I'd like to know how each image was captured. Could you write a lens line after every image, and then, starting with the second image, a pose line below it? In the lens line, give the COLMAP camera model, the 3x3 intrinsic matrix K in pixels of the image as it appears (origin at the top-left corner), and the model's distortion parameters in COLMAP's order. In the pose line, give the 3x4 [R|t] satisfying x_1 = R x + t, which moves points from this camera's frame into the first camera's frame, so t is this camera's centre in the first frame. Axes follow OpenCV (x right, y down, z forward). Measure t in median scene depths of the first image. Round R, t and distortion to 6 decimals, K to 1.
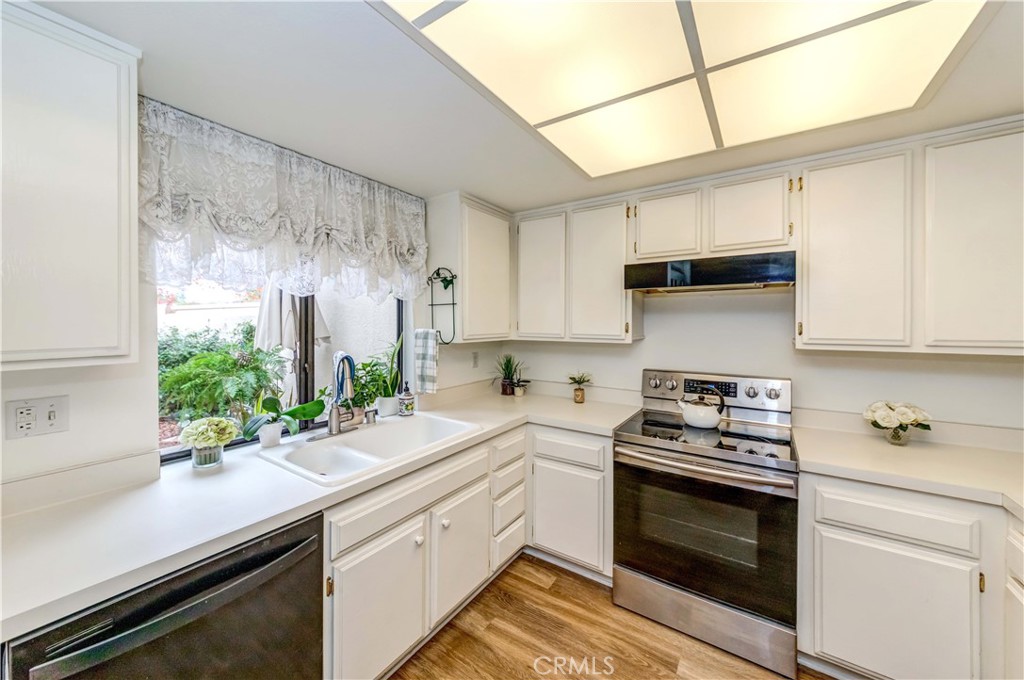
lens RADIAL K [[364.7, 0, 507.0], [0, 364.7, 322.6], [0, 0, 1]] dist [-0.000230, -0.000057]
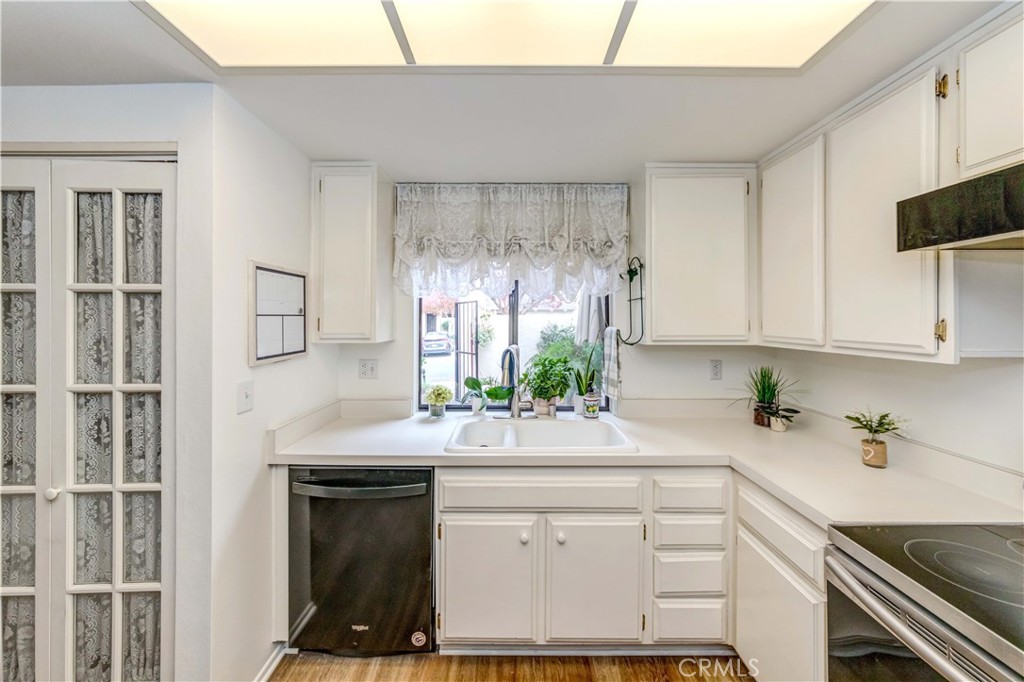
lens RADIAL K [[368.6, 0, 496.9], [0, 368.6, 316.4], [0, 0, 1]] dist [-0.000950, -0.000118]
pose [[0.571238, -0.010169, -0.820721, 0.408634], [-0.000919, 0.999915, -0.013029, 0.002592], [0.820784, 0.008197, 0.571180, 0.265294]]
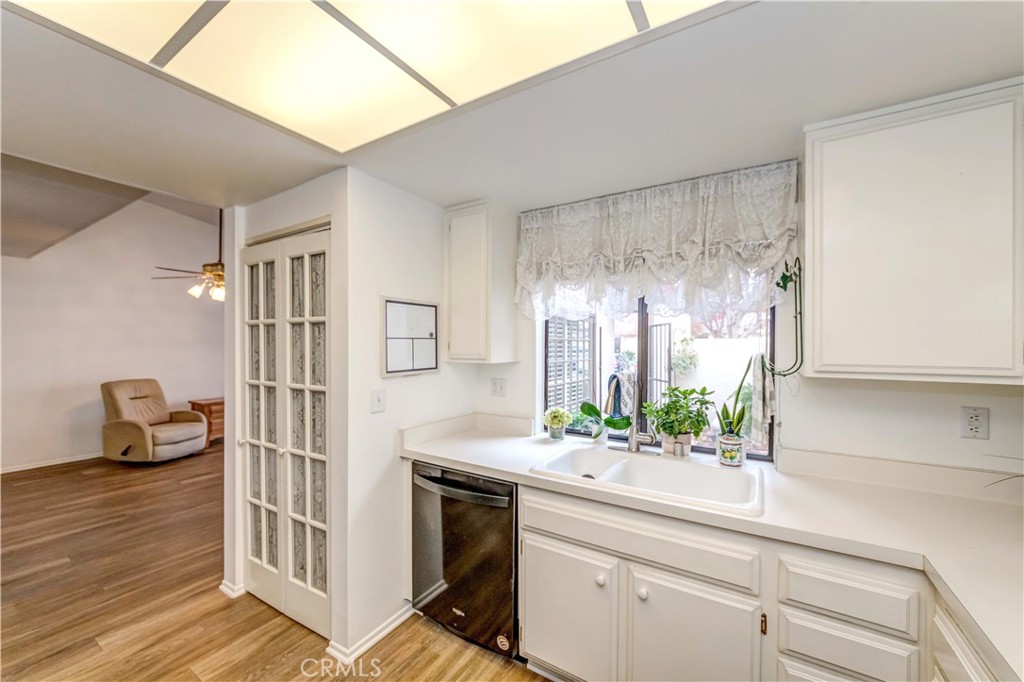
lens RADIAL K [[367.1, 0, 495.6], [0, 367.1, 343.7], [0, 0, 1]] dist [0.002407, -0.002732]
pose [[0.079669, -0.003215, -0.996816, 0.486253], [-0.005348, 0.999979, -0.003653, 0.007068], [0.996807, 0.005622, 0.079650, 0.486485]]
